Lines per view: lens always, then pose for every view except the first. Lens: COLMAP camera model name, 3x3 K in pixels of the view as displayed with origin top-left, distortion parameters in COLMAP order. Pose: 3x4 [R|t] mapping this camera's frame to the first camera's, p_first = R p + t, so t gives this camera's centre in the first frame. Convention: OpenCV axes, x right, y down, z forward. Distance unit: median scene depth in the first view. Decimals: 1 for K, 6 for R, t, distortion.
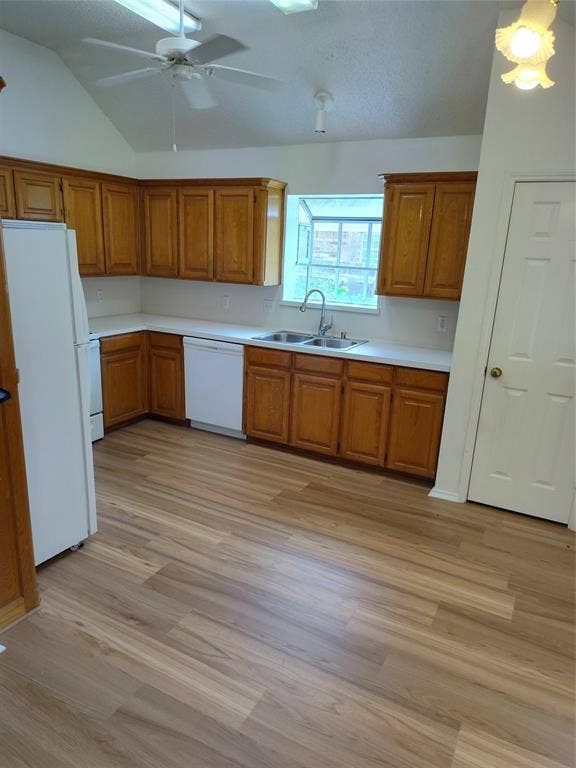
lens RADIAL K [[521.7, 0, 283.4], [0, 521.7, 397.4], [0, 0, 1]] dist [0.045343, -0.047120]
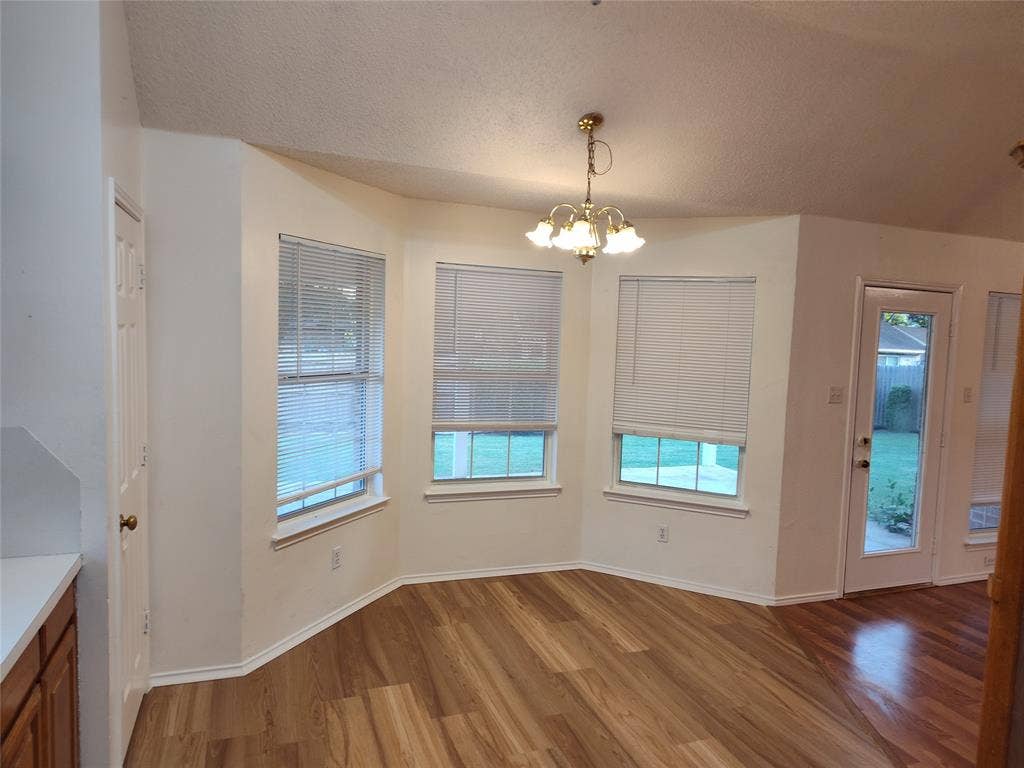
lens RADIAL K [[695.6, 0, 521.4], [0, 695.6, 392.3], [0, 0, 1]] dist [0.045343, -0.047120]
pose [[-0.757118, -0.137553, 0.638632, -0.297427], [0.102110, 0.940648, 0.323658, -0.299230], [-0.645248, 0.310258, -0.698136, 0.956290]]
